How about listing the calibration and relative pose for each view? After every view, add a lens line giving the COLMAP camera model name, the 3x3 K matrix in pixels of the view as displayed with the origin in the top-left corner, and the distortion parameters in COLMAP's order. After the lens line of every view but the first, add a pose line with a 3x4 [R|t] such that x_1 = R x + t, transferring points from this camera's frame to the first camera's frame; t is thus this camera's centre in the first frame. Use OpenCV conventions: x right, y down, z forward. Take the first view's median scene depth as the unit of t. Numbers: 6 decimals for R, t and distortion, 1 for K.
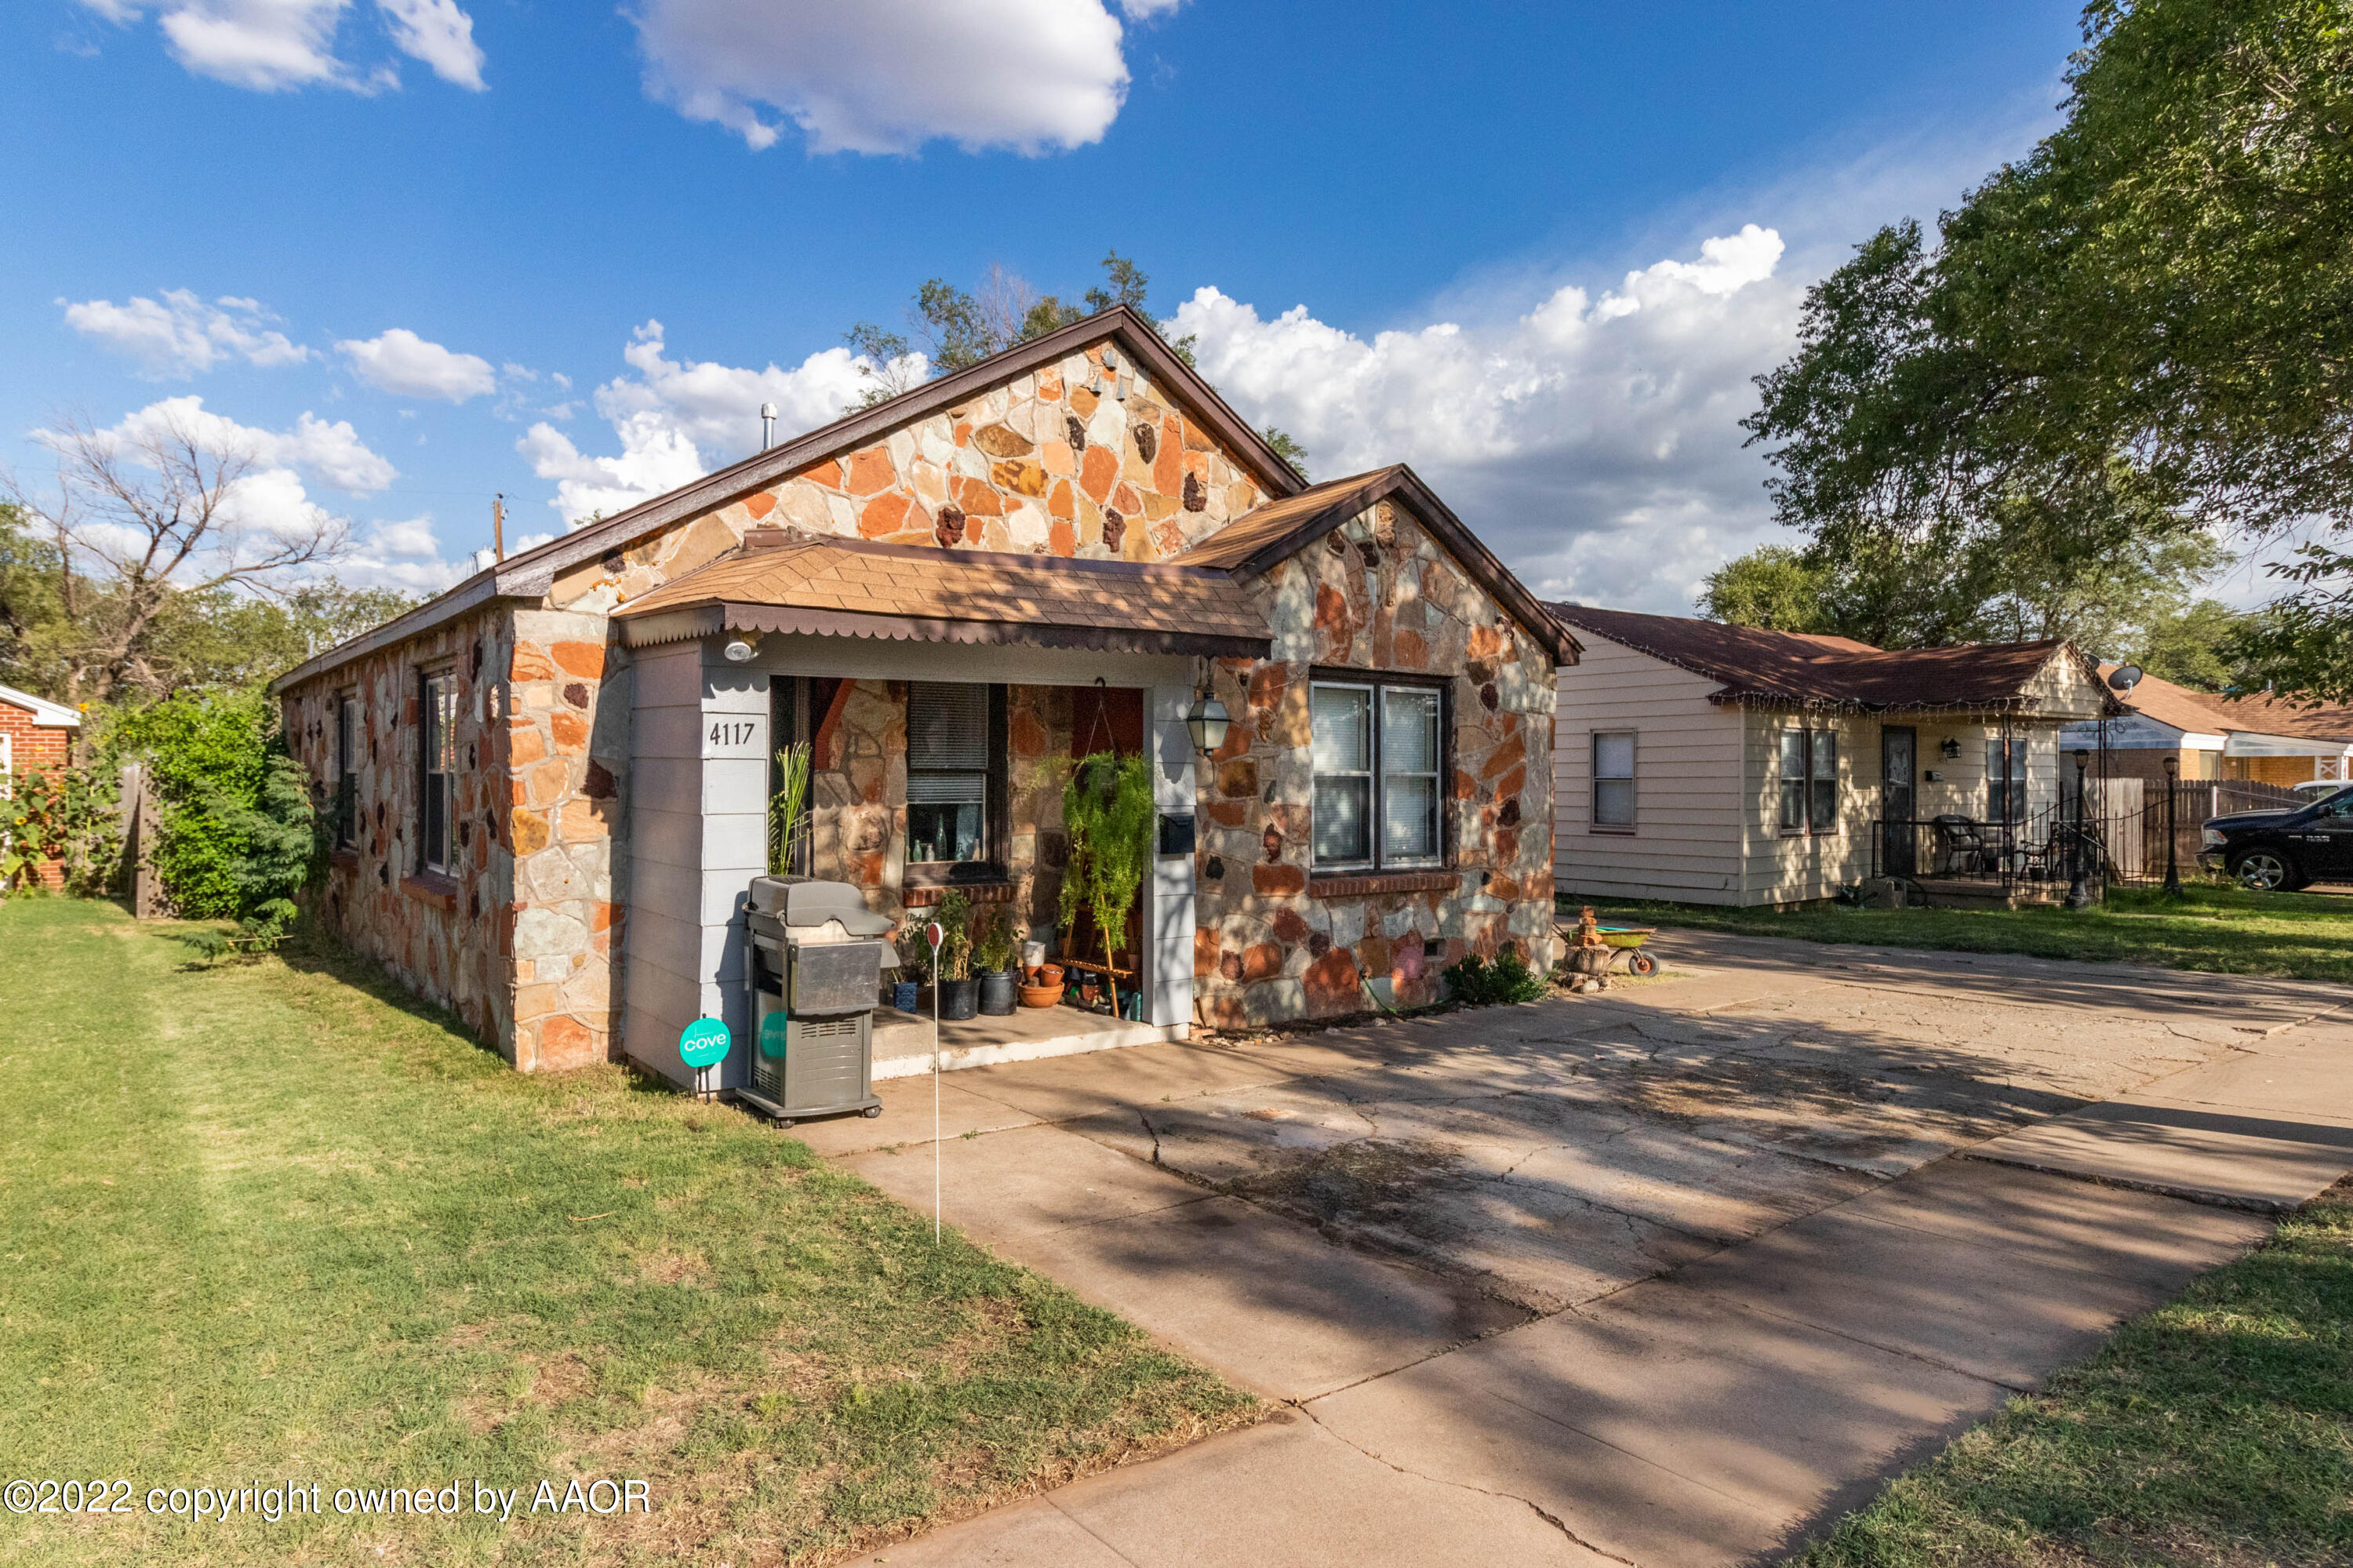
lens RADIAL K [[1353.6, 0, 1176.5], [0, 1353.6, 784.0], [0, 0, 1]] dist [-0.001172, -0.000057]
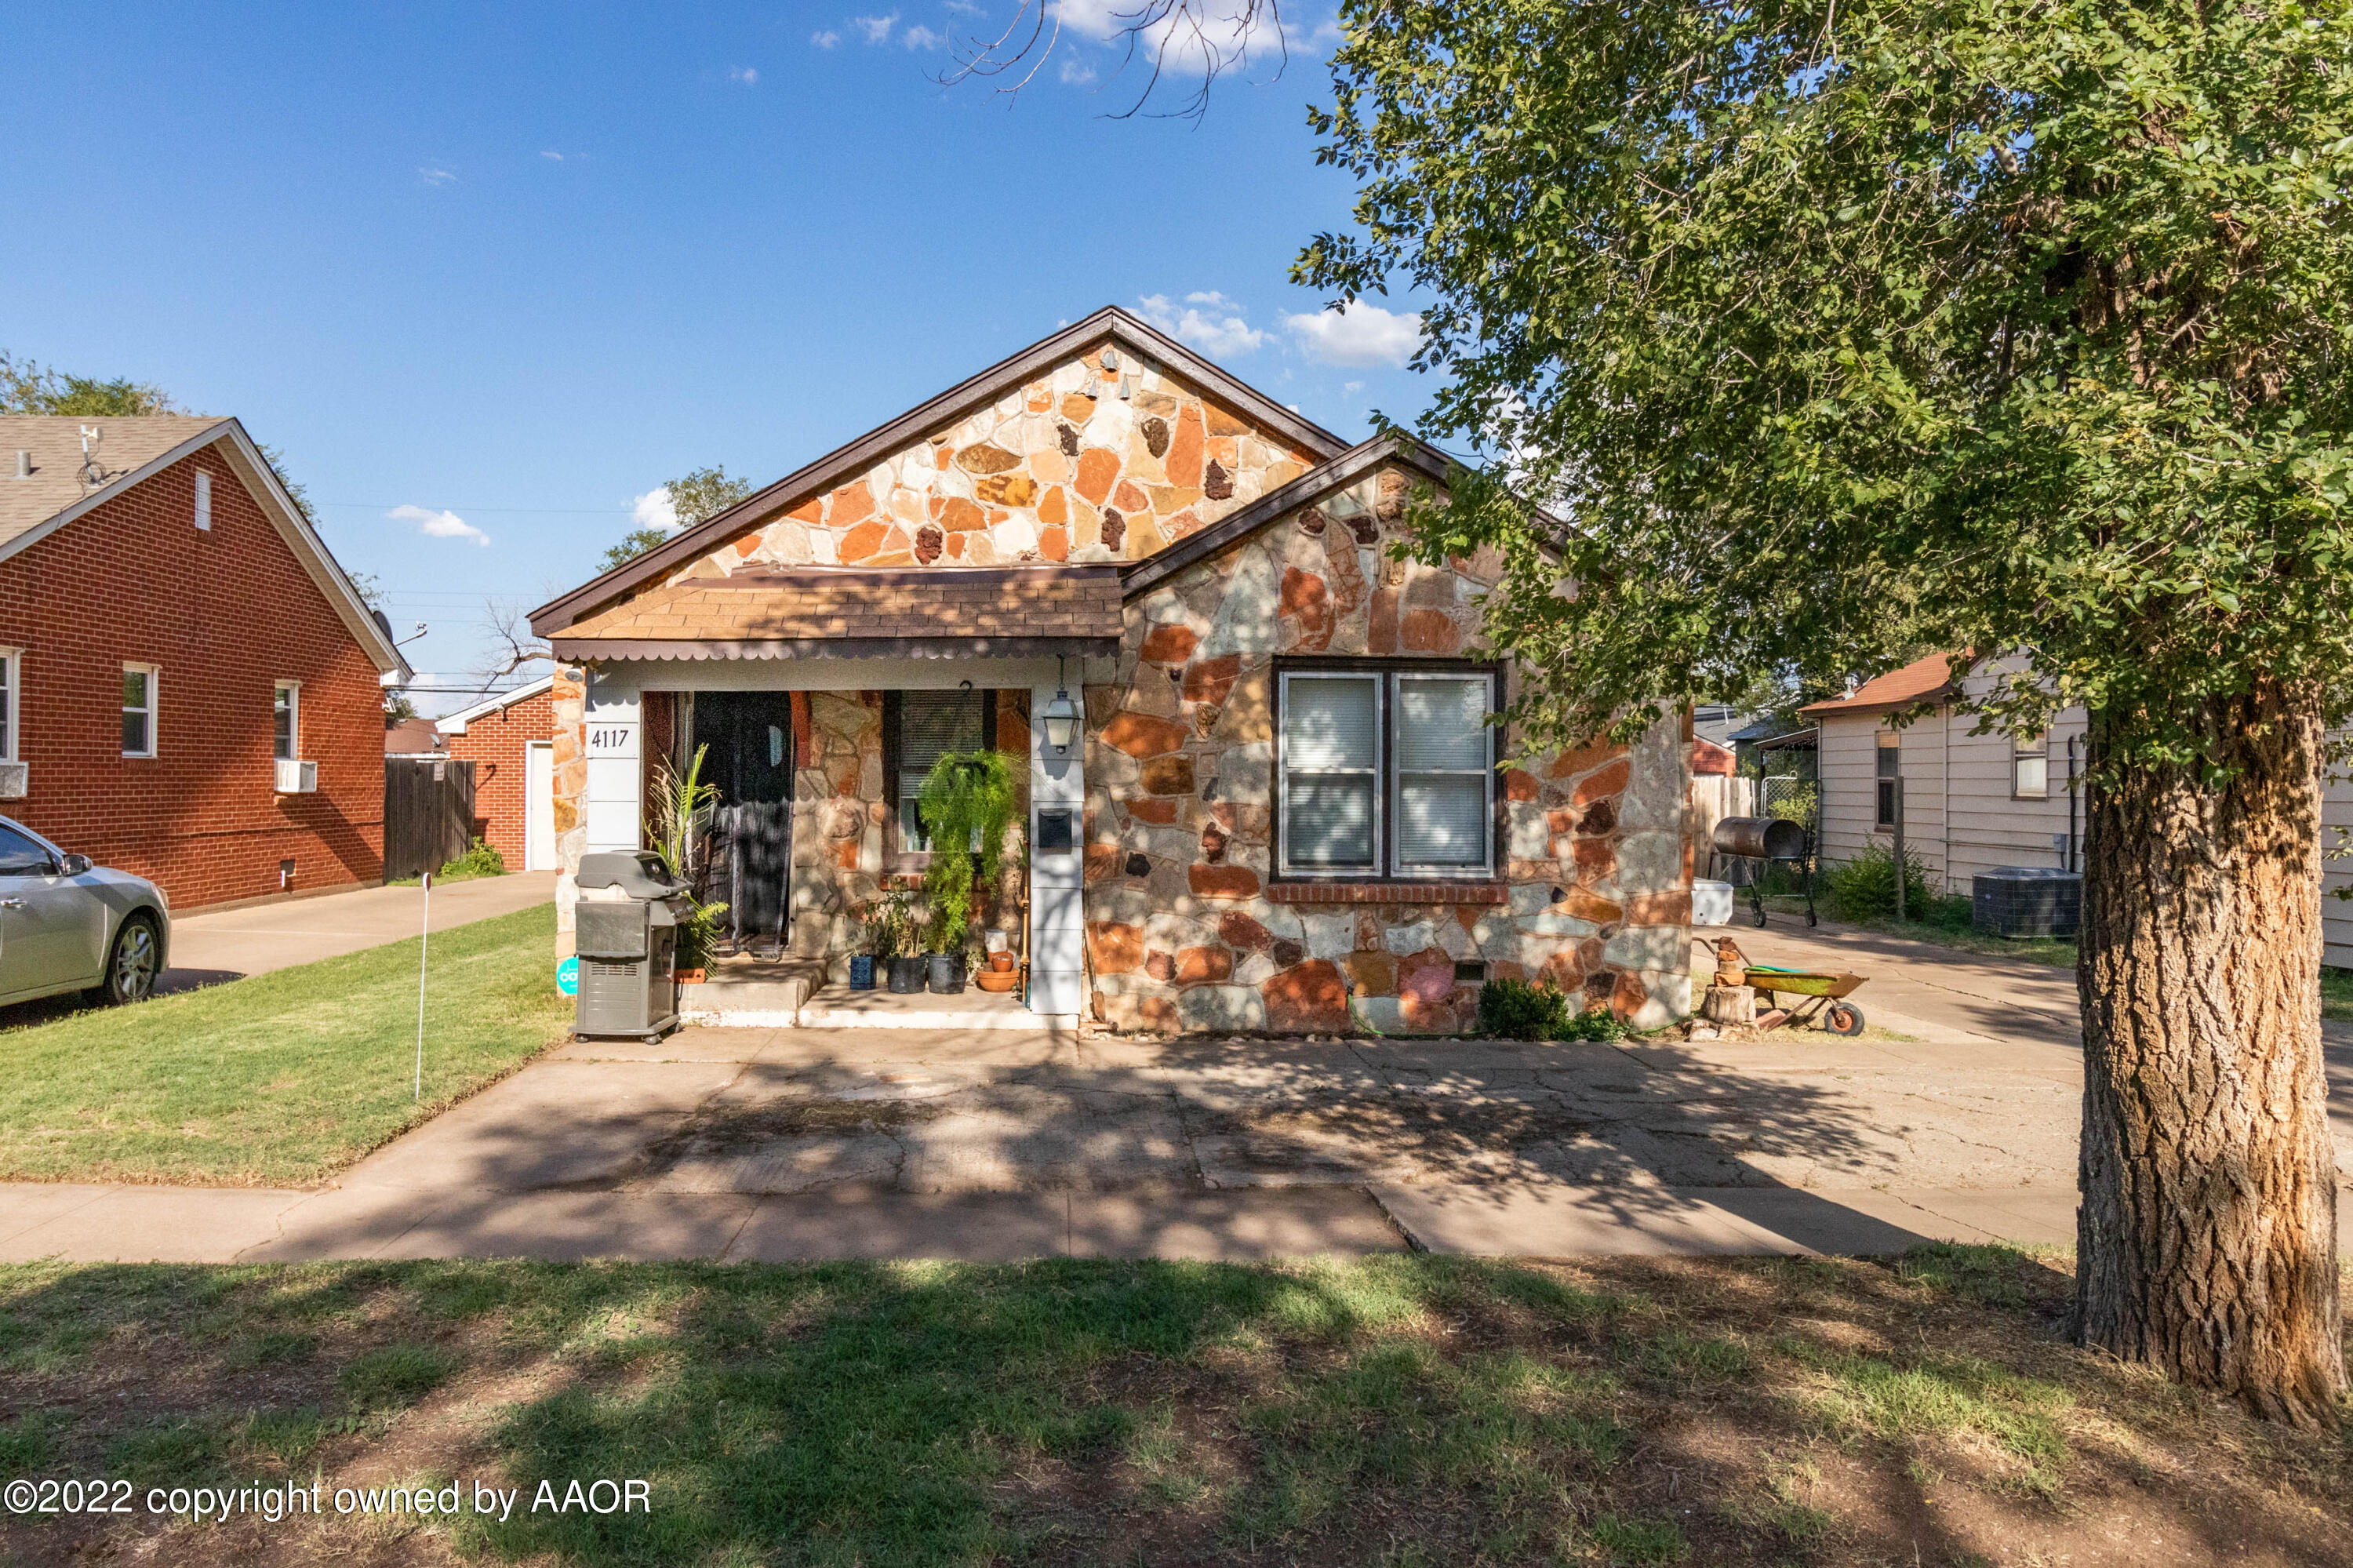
lens RADIAL K [[1728.5, 0, 1181.8], [0, 1728.5, 761.0], [0, 0, 1]] dist [-0.001402, -0.000016]
pose [[0.822138, -0.004607, -0.569270, 0.734008], [-0.005351, 0.999861, -0.015820, 0.004703], [0.569264, 0.016052, 0.821998, -0.024684]]
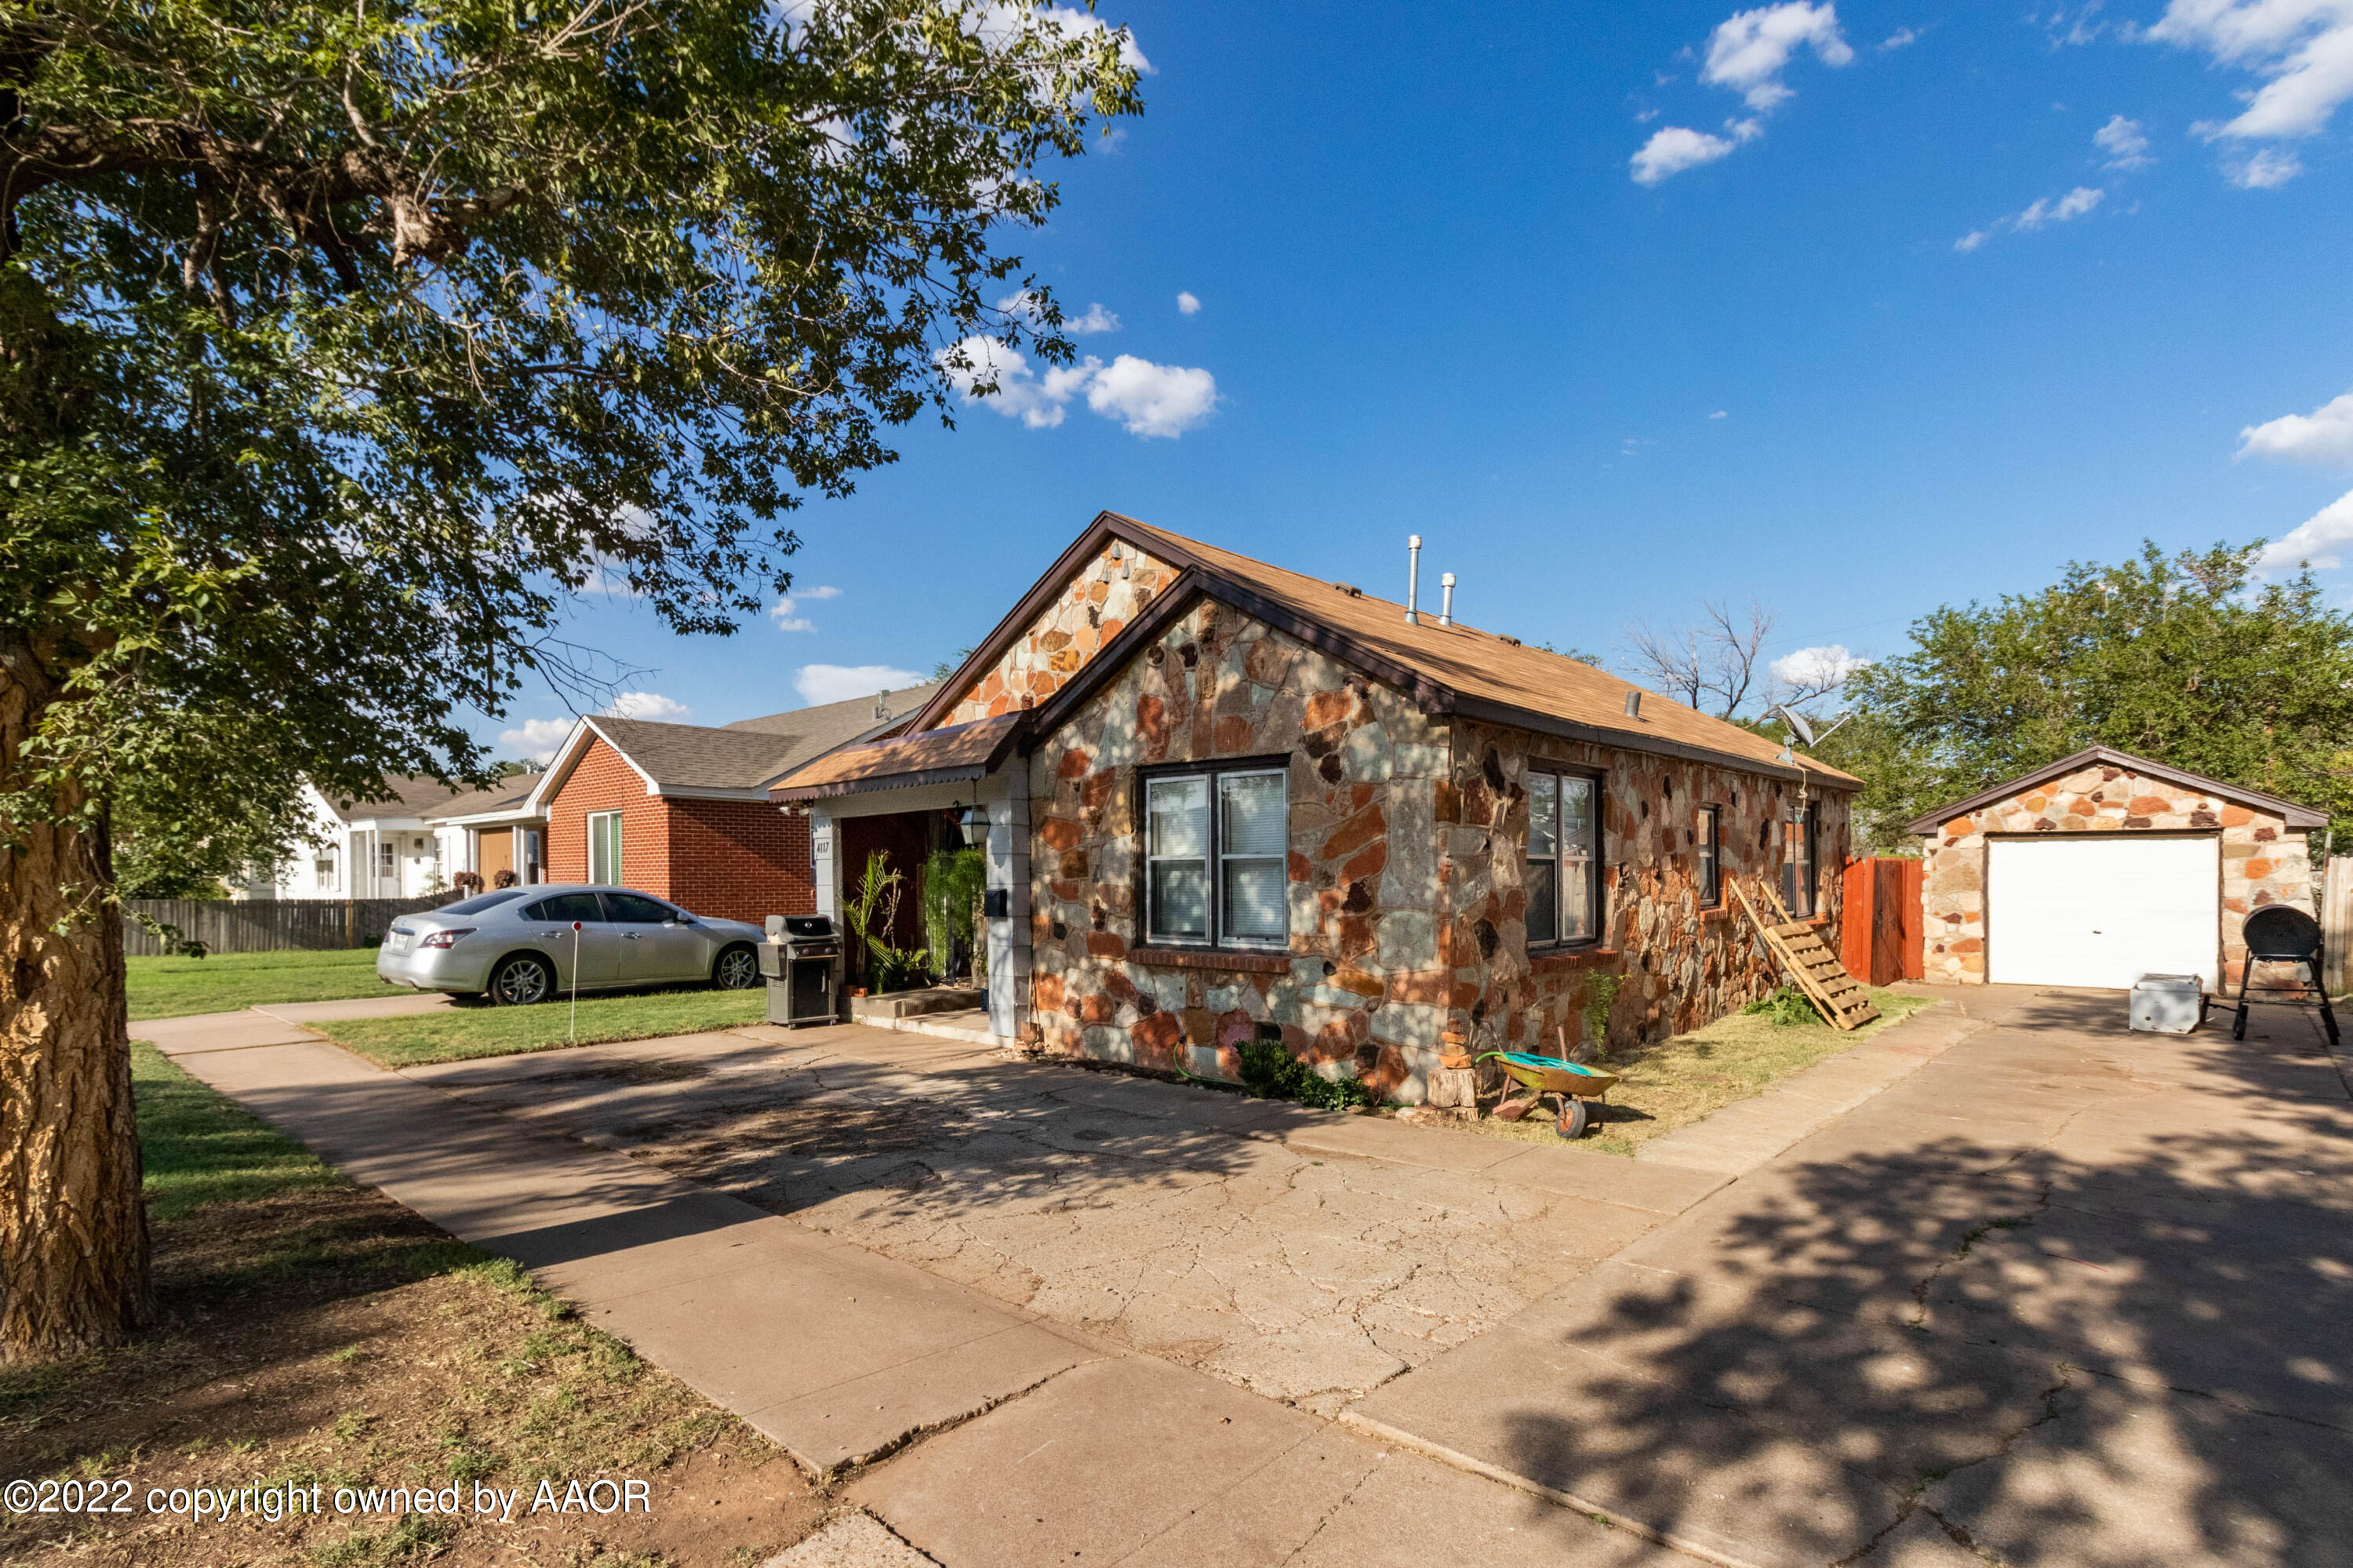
lens RADIAL K [[1182.3, 0, 1169.6], [0, 1182.3, 883.0], [0, 0, 1]] dist [0.060428, -0.000170]
pose [[0.174549, 0.004175, -0.984640, 1.124274], [0.006022, 0.999968, 0.005307, 0.007028], [0.984630, -0.006856, 0.174518, 0.853182]]
